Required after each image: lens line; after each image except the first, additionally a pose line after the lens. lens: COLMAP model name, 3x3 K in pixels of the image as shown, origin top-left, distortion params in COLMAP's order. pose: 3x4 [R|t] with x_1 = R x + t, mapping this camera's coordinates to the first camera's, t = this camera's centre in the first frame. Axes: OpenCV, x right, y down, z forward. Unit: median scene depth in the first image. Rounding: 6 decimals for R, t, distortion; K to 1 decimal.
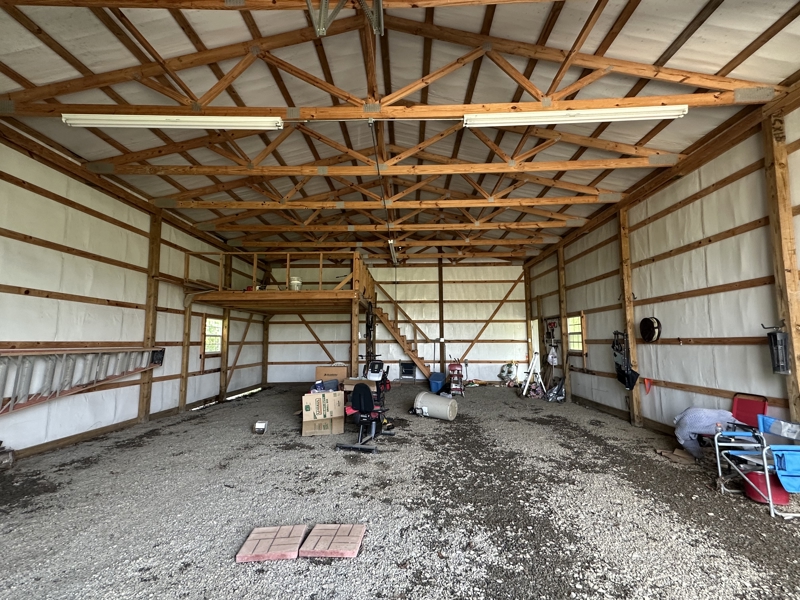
lens RADIAL K [[398.1, 0, 400.0], [0, 398.1, 300.0], [0, 0, 1]] dist [0.088837, 0.000007]
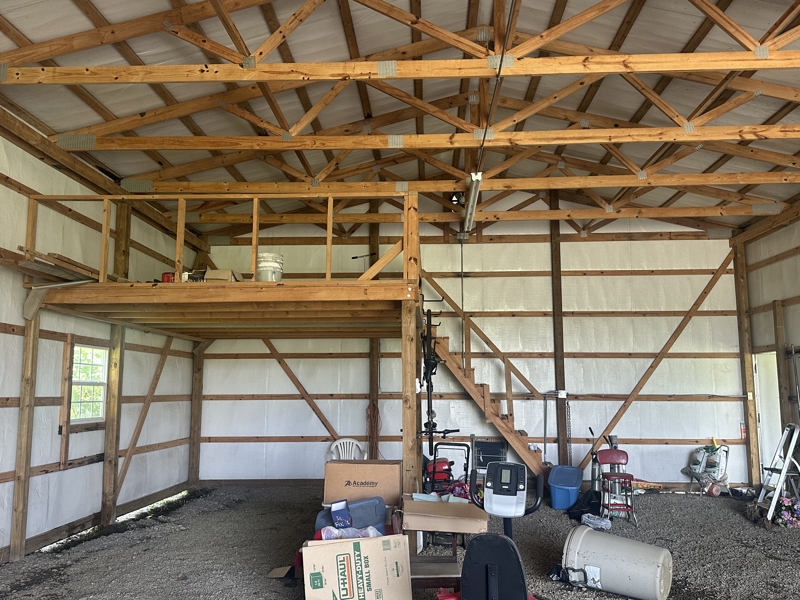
lens RADIAL K [[687.7, 0, 400.0], [0, 687.7, 300.0], [0, 0, 1]] dist [0.117446, -0.204592]
pose [[0.999584, 0.002049, -0.028784, -0.065599], [-0.002805, 0.999651, -0.026261, 0.010272], [0.028721, 0.026330, 0.999241, 0.167409]]
